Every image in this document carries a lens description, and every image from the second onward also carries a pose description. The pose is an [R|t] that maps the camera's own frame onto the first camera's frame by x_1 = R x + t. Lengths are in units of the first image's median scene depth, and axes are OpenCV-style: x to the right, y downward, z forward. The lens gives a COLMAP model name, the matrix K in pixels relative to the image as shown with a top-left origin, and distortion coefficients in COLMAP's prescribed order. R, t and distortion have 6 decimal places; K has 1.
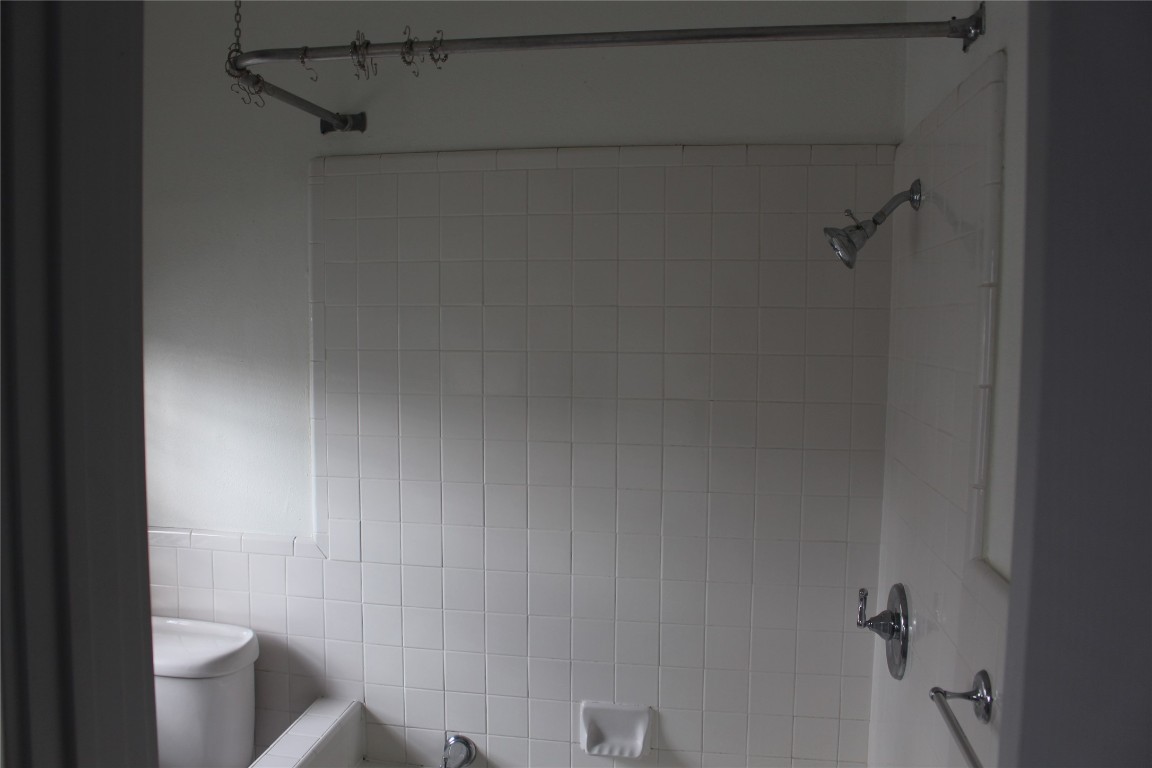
lens RADIAL K [[949.7, 0, 570.1], [0, 949.7, 387.2], [0, 0, 1]] dist [-0.142154, 0.095642]
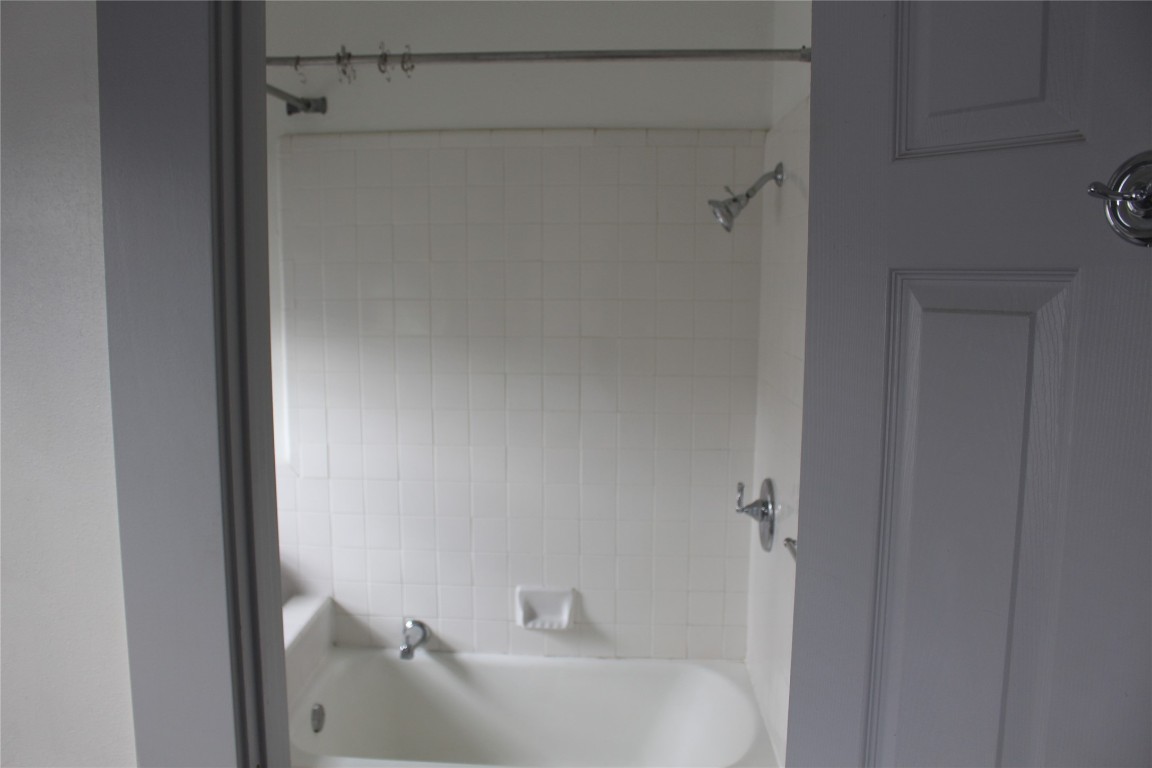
lens RADIAL K [[949.7, 0, 573.4], [0, 949.7, 388.0], [0, 0, 1]] dist [-0.142154, 0.095642]
pose [[0.993309, -0.019446, 0.113839, -0.050932], [0.012572, 0.998071, 0.060795, 0.003398], [-0.114802, -0.058957, 0.991637, -0.218177]]
